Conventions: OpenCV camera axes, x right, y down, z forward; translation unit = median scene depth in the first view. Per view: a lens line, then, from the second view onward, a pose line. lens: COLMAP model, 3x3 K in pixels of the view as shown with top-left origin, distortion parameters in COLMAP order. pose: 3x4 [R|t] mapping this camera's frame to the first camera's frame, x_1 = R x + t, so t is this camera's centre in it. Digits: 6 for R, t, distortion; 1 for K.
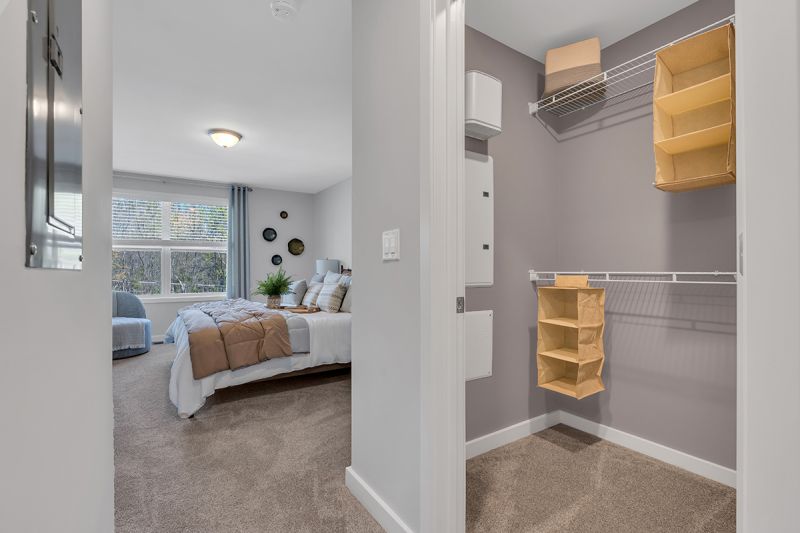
lens RADIAL K [[358.4, 0, 397.9], [0, 358.4, 268.6], [0, 0, 1]] dist [-0.011400, 0.000429]
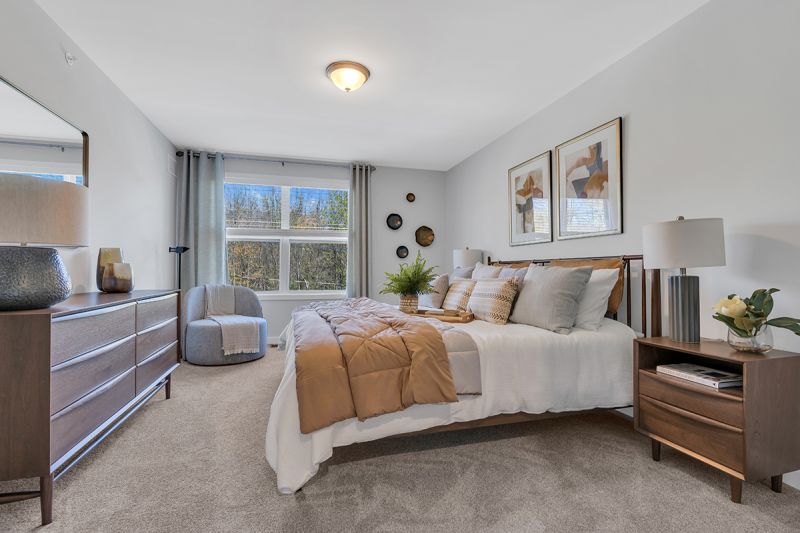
lens RADIAL K [[358.4, 0, 399.0], [0, 358.4, 266.6], [0, 0, 1]] dist [-0.011400, 0.000429]
pose [[0.956649, 0.001206, -0.291242, -0.165438], [-0.003897, 0.999955, -0.008662, 0.026302], [0.291219, 0.009422, 0.956610, 0.323713]]
